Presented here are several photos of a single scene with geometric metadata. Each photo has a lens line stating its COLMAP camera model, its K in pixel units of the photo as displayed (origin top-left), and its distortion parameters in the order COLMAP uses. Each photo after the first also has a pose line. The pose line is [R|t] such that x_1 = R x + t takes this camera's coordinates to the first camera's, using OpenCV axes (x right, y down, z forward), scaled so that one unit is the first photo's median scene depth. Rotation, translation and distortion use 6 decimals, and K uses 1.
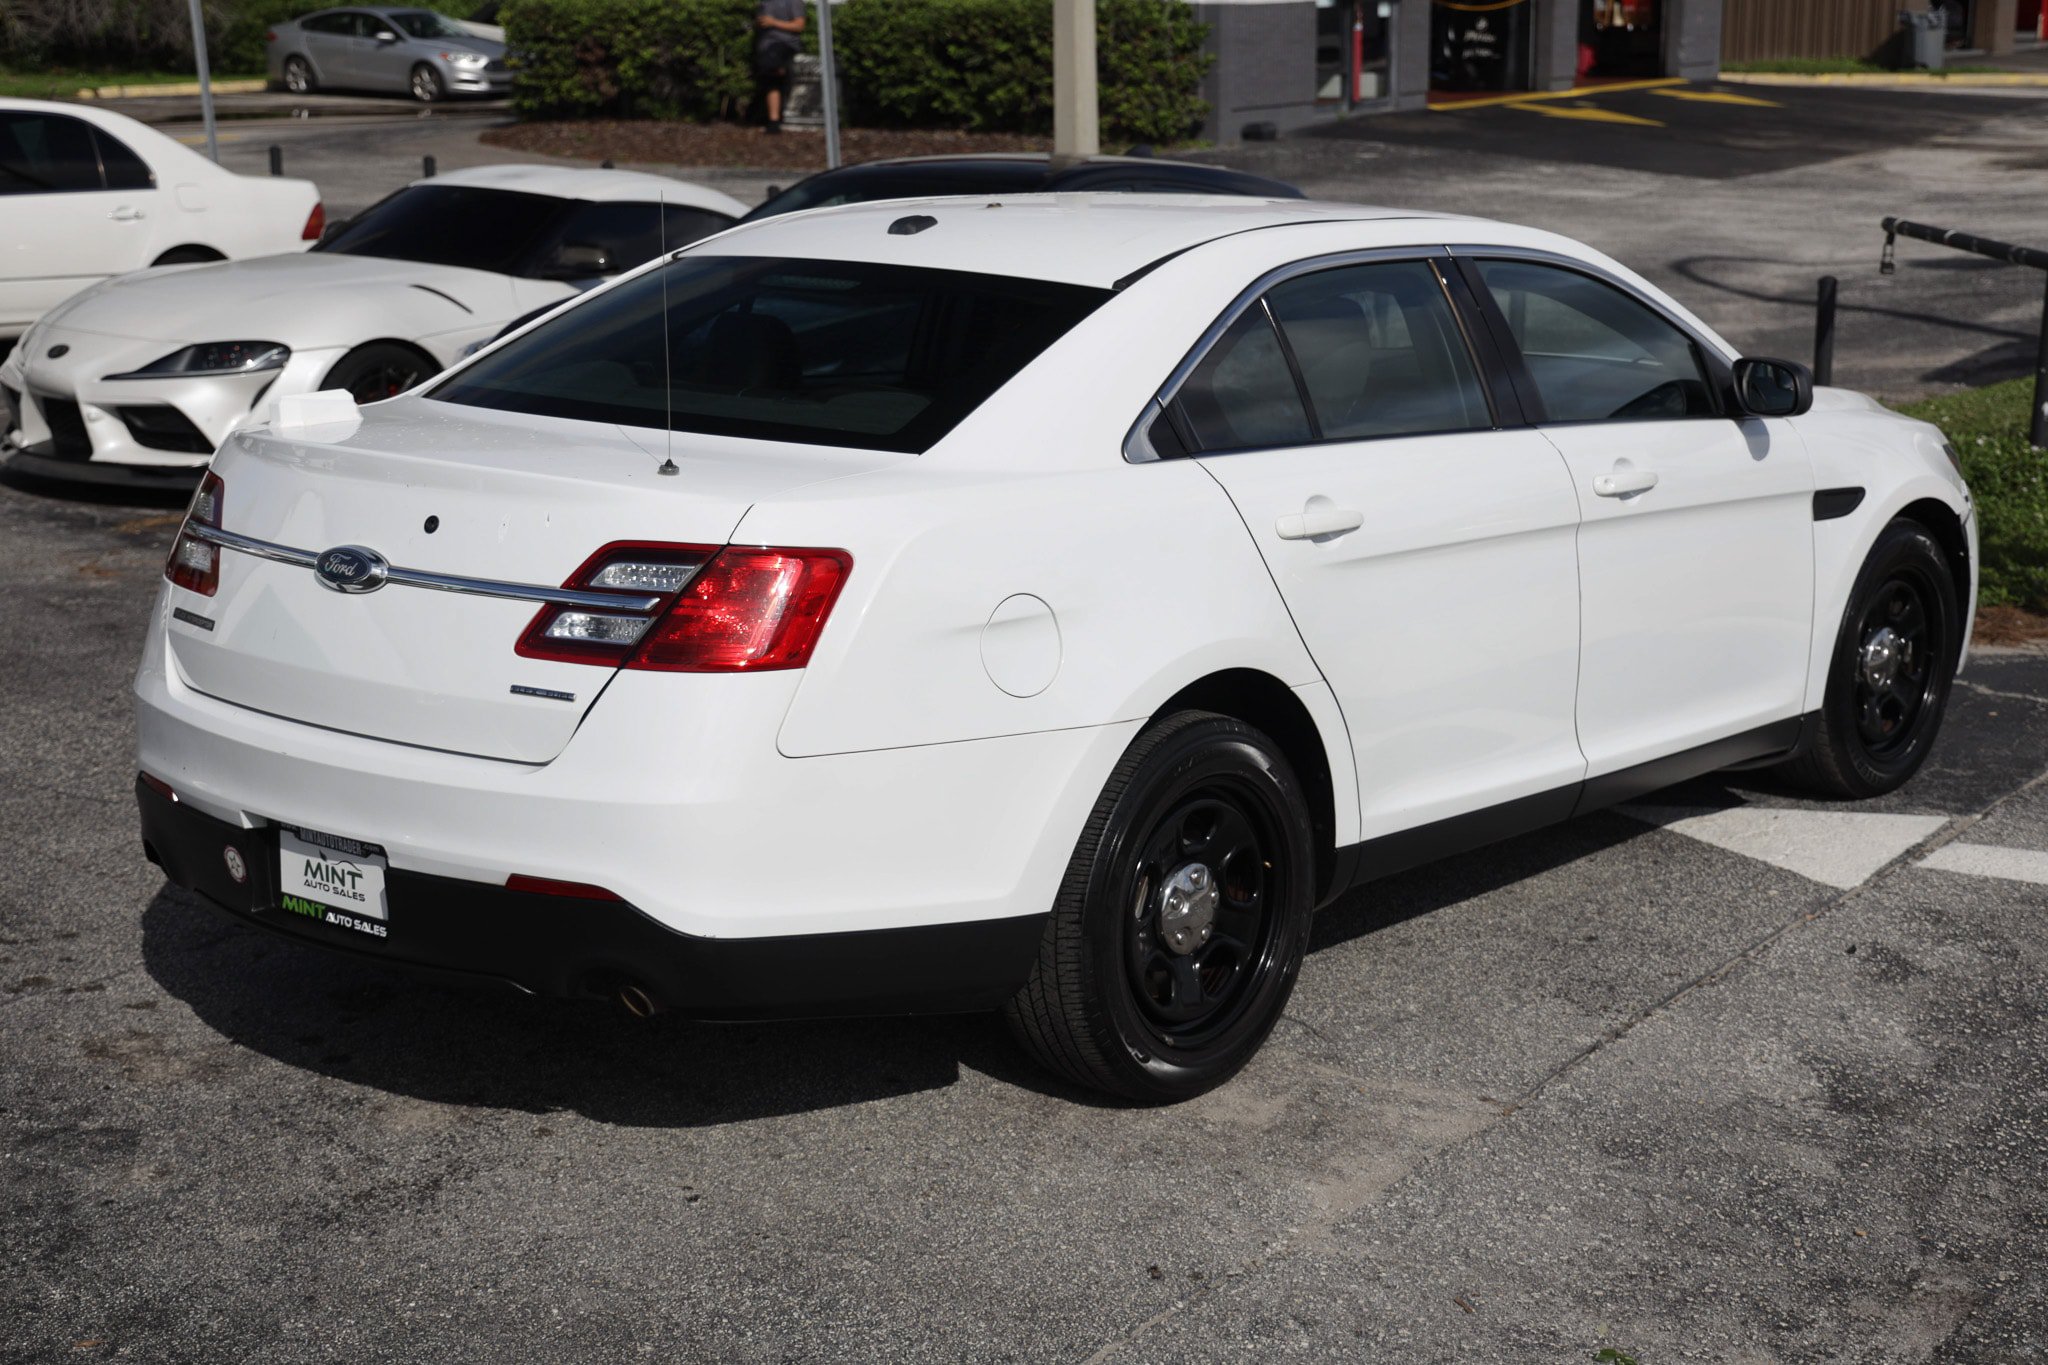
lens RADIAL K [[3282.2, 0, 1024.0], [0, 3282.2, 682.5], [0, 0, 1]] dist [0.068723, 0.036619]
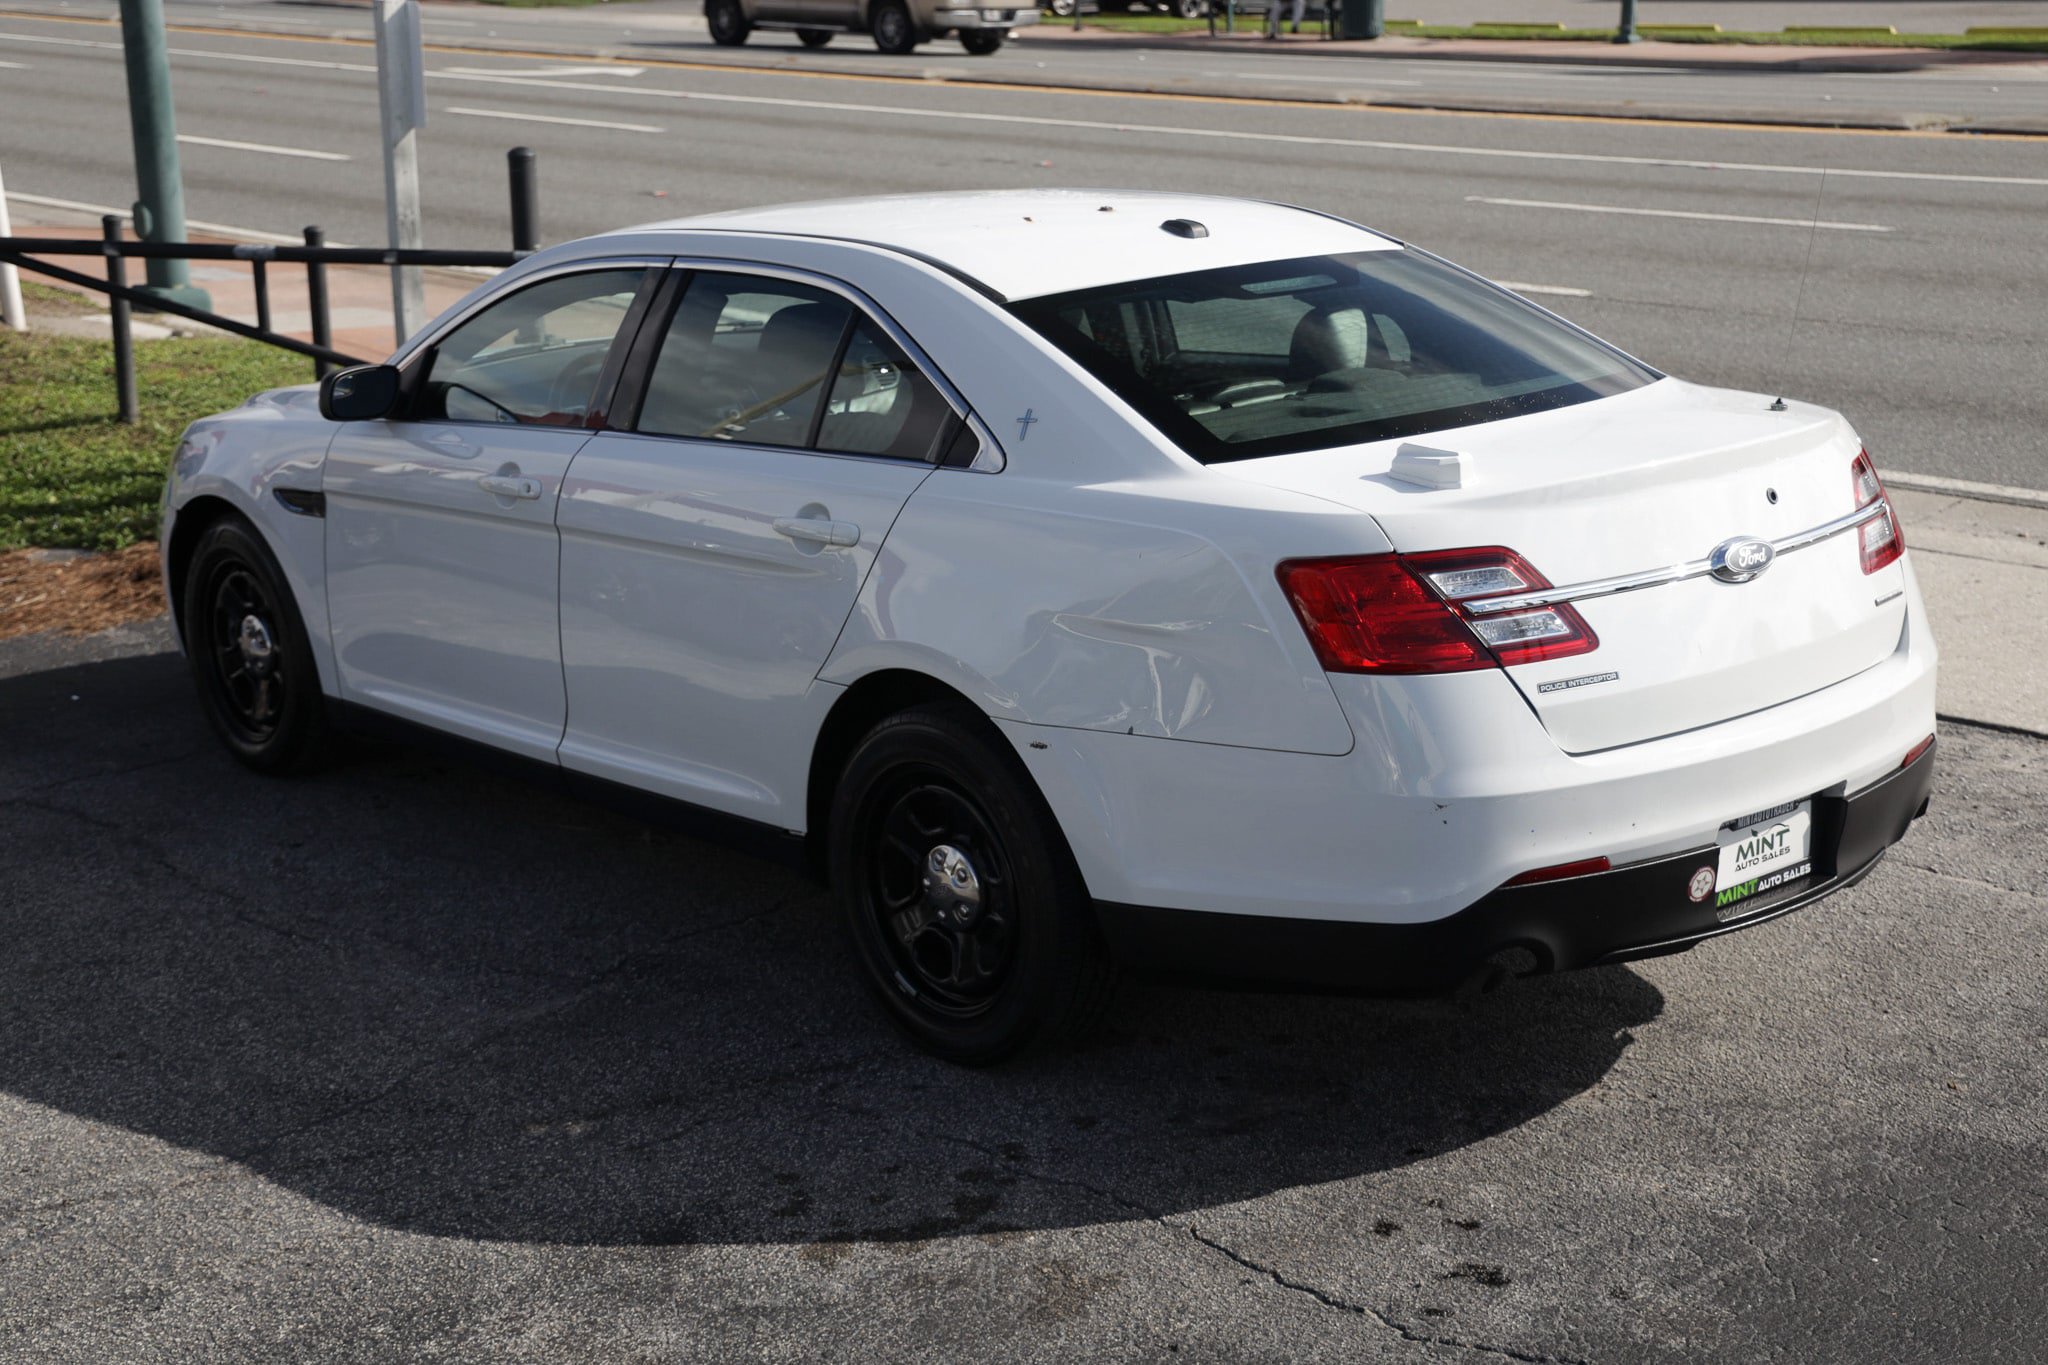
lens RADIAL K [[3282.2, 0, 1024.0], [0, 3282.2, 682.5], [0, 0, 1]] dist [0.068723, 0.036619]
pose [[0.128265, -0.245160, 0.960960, -1.245805], [0.225599, 0.950774, 0.212450, -0.270695], [-0.965740, 0.189541, 0.177259, 1.026536]]
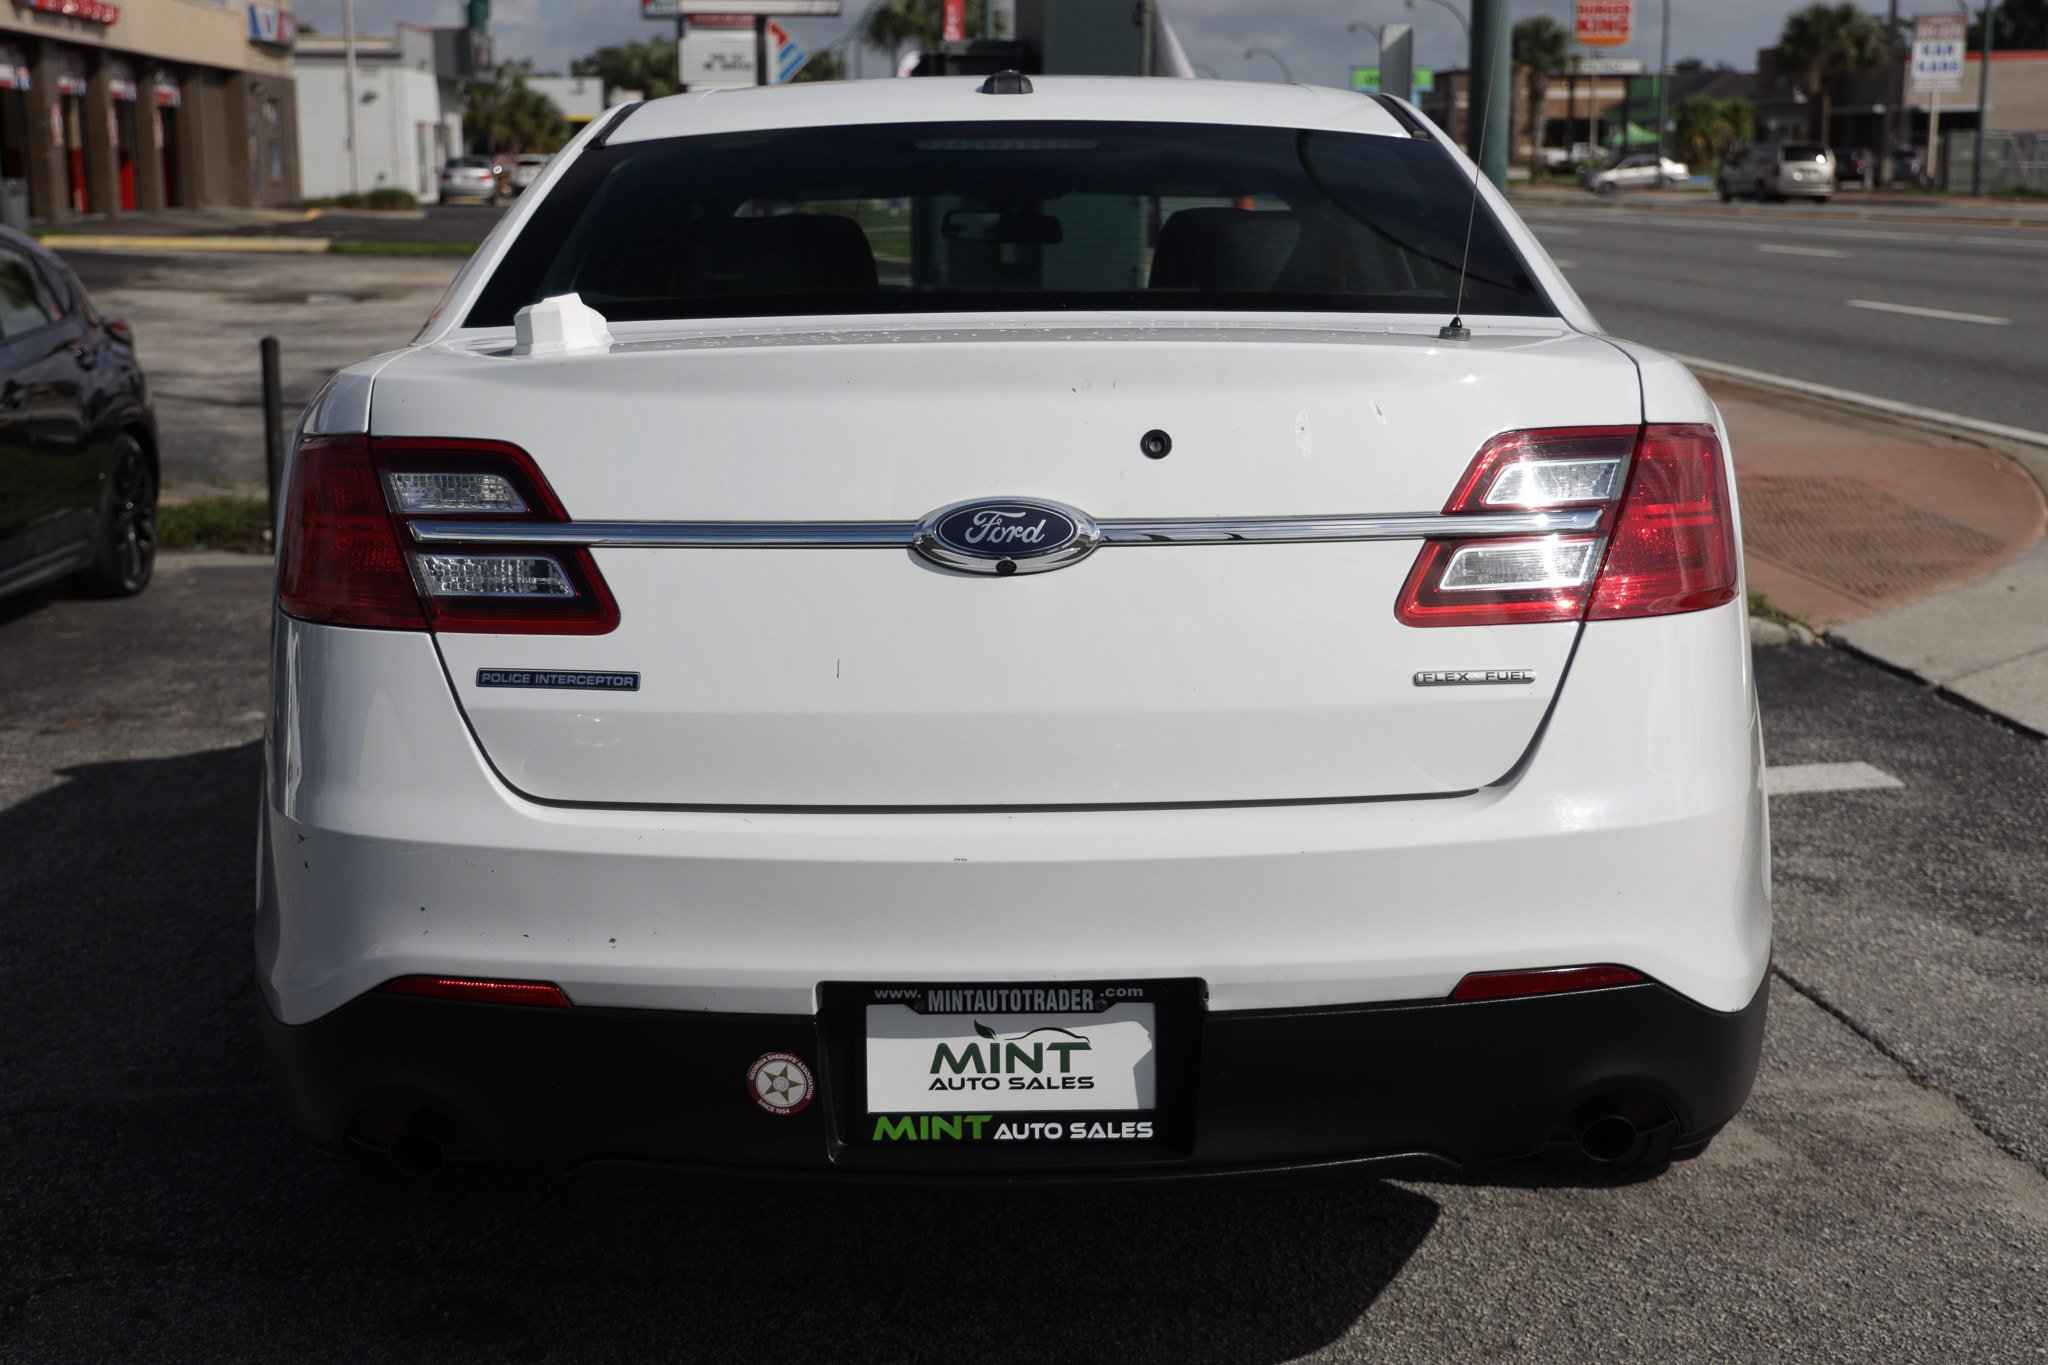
lens RADIAL K [[2858.9, 0, 1027.1], [0, 2858.9, 593.0], [0, 0, 1]] dist [0.088655, 0.186155]
pose [[0.762861, -0.095051, 0.639537, -0.524835], [0.143187, 0.989411, -0.023748, -0.011207], [-0.630508, 0.109690, 0.768393, 0.591677]]
